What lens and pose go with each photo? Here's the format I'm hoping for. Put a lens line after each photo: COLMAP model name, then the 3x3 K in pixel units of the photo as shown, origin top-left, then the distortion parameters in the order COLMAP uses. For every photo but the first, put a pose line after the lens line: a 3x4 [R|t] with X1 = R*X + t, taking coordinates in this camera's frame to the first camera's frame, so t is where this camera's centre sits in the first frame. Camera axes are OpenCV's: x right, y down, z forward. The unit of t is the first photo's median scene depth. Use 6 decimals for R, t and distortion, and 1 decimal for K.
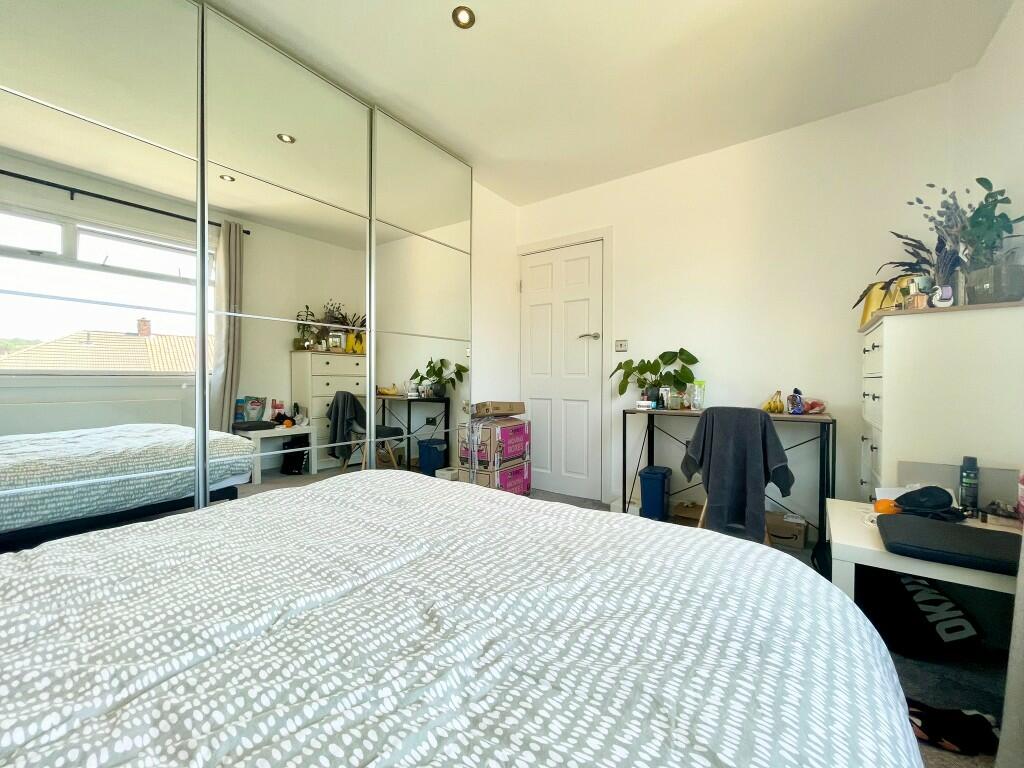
lens RADIAL K [[414.8, 0, 505.3], [0, 414.8, 382.9], [0, 0, 1]] dist [-0.004662, 0.000605]
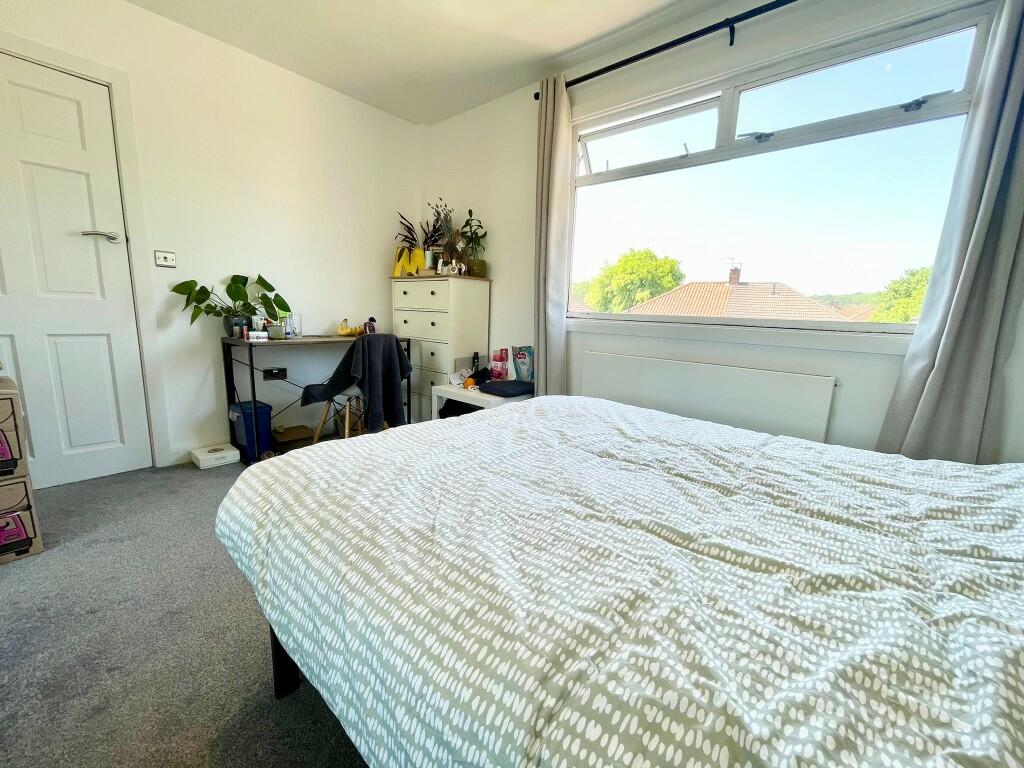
lens RADIAL K [[414.8, 0, 509.4], [0, 414.8, 384.9], [0, 0, 1]] dist [-0.004662, 0.000605]
pose [[0.090484, -0.165357, 0.982074, -0.431146], [-0.022976, 0.985510, 0.168053, -0.005323], [-0.995633, -0.037771, 0.085374, 0.301780]]
